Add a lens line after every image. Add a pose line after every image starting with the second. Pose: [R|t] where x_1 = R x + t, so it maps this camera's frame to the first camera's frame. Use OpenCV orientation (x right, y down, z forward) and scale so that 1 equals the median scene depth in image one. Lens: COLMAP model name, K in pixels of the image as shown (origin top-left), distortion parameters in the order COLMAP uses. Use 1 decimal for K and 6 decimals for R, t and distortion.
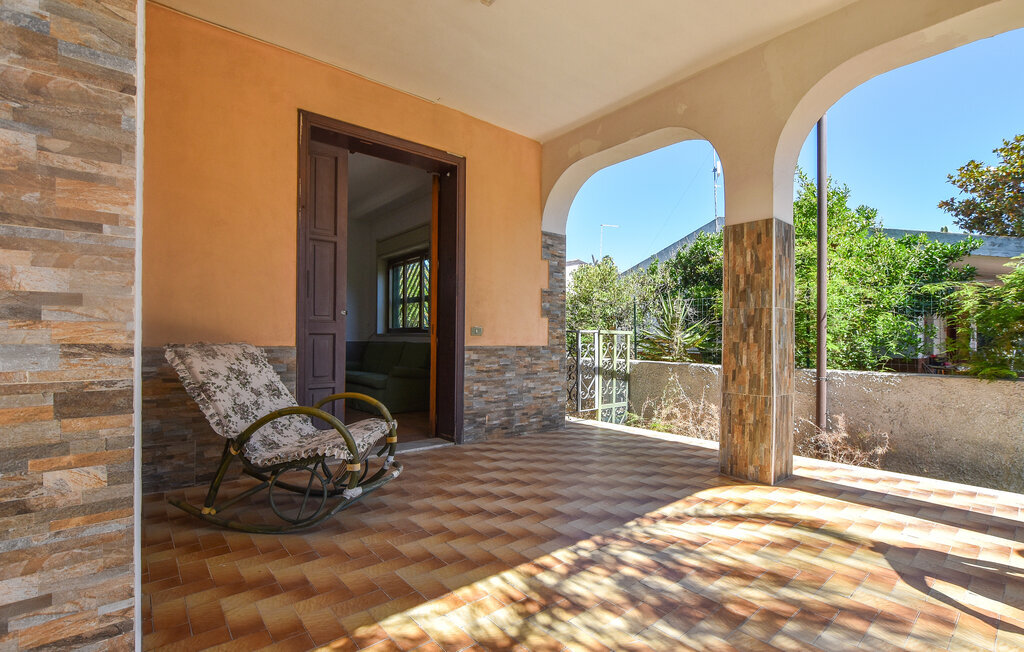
lens RADIAL K [[471.2, 0, 509.8], [0, 471.2, 334.6], [0, 0, 1]] dist [-0.020023, -0.000017]
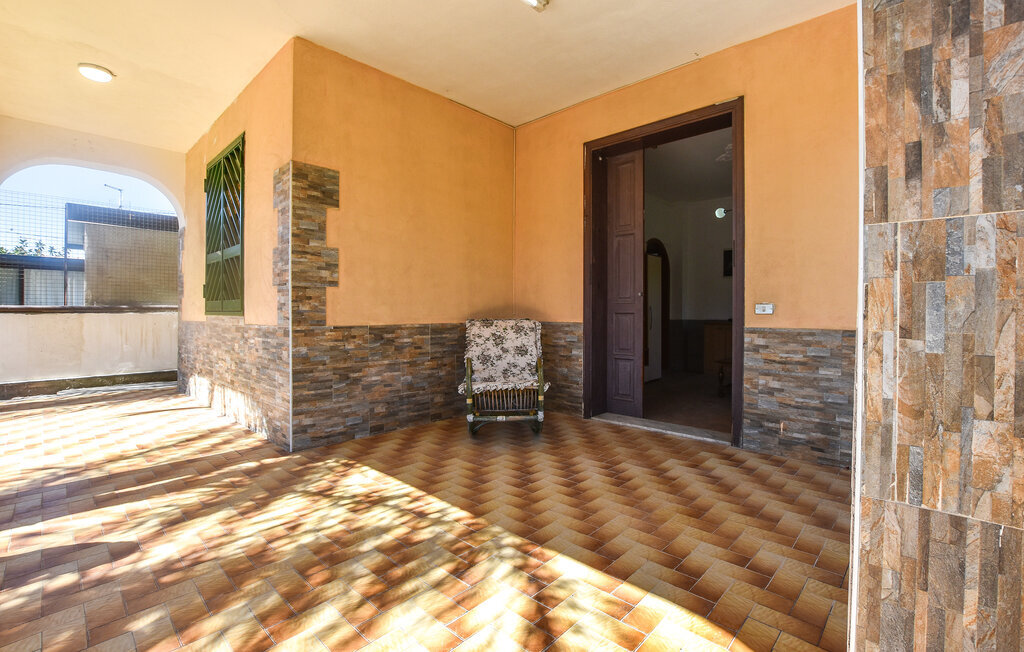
lens RADIAL K [[451.6, 0, 528.3], [0, 451.6, 304.2], [0, 0, 1]] dist [-0.003705, -0.000067]
pose [[0.151087, -0.026287, -0.988171, 0.826573], [0.002226, 0.999653, -0.026252, 0.005788], [0.988518, 0.001767, 0.151093, 0.696330]]
